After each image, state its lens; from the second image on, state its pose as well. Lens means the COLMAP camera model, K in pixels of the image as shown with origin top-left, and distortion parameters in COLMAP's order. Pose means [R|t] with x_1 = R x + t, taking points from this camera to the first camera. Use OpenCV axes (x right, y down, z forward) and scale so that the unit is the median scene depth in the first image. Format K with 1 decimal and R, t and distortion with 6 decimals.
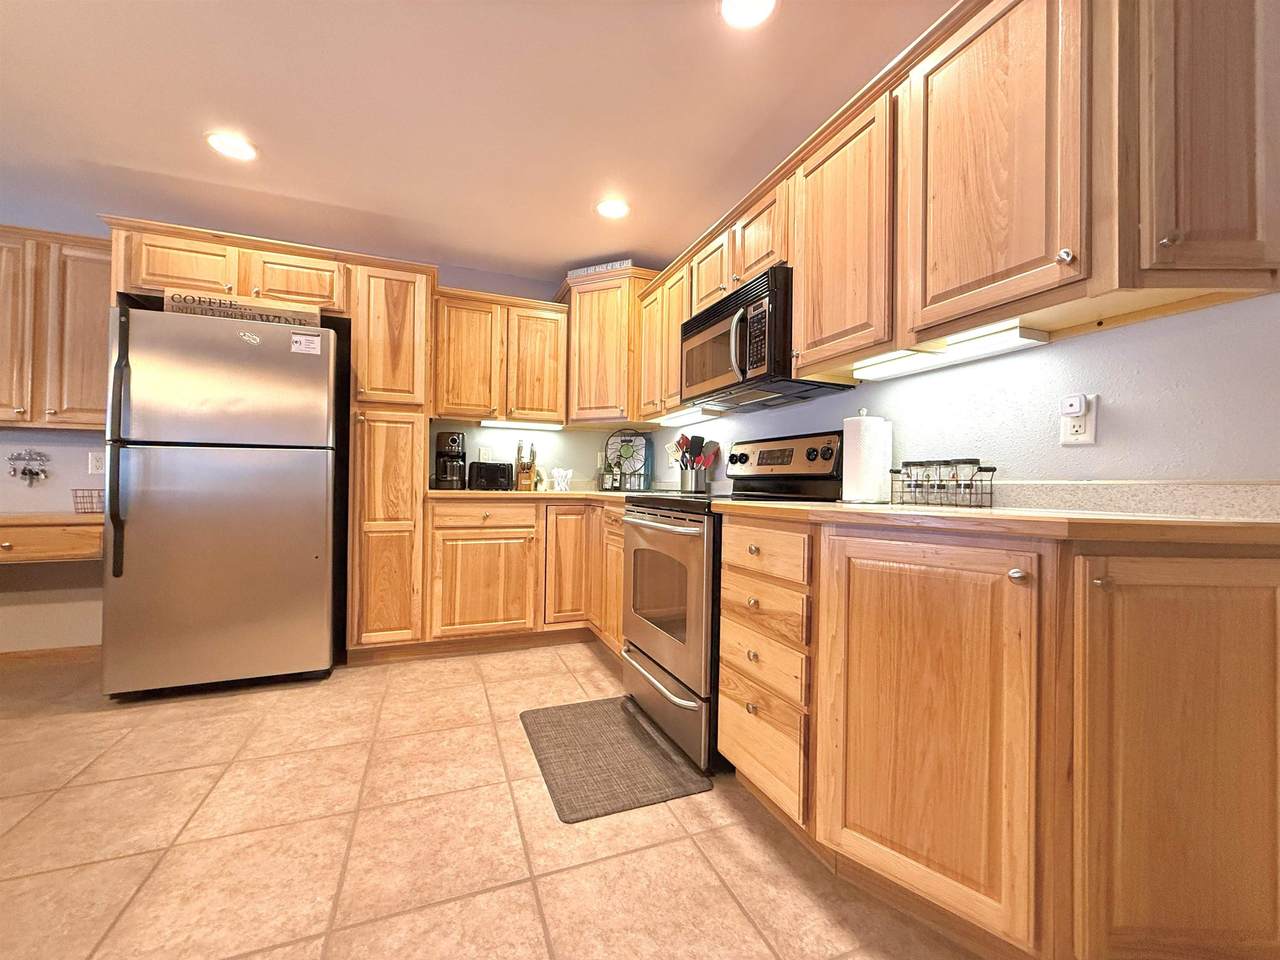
lens RADIAL K [[508.2, 0, 635.5], [0, 508.2, 481.9], [0, 0, 1]] dist [-0.000182, 0.000113]
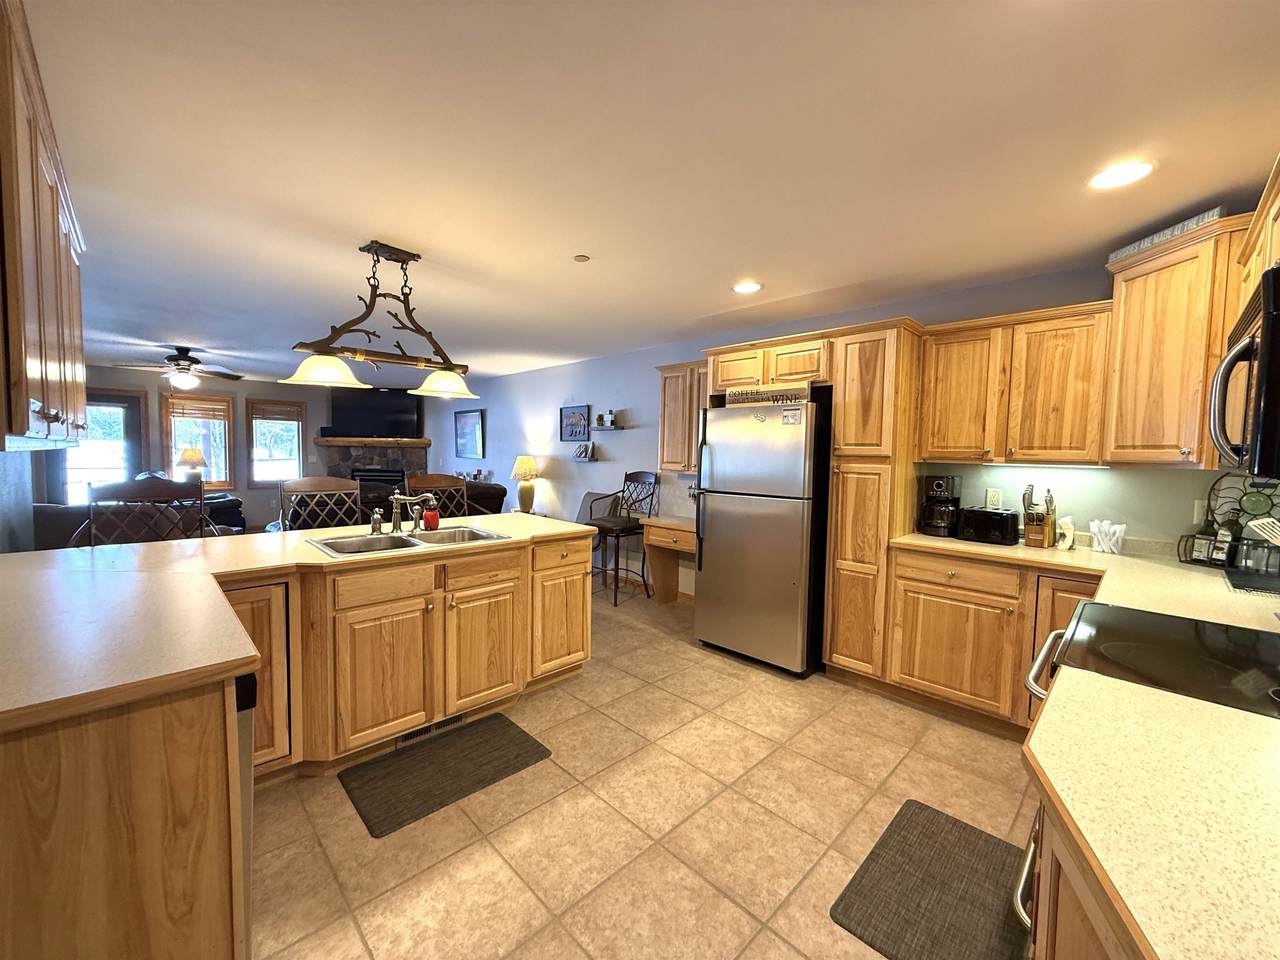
lens RADIAL K [[508.2, 0, 635.5], [0, 508.2, 481.9], [0, 0, 1]] dist [-0.000182, 0.000113]
pose [[0.388827, 0.049427, -0.919984, 0.345983], [-0.008706, 0.998712, 0.049978, -0.152316], [0.921270, -0.011424, 0.388757, 0.125831]]
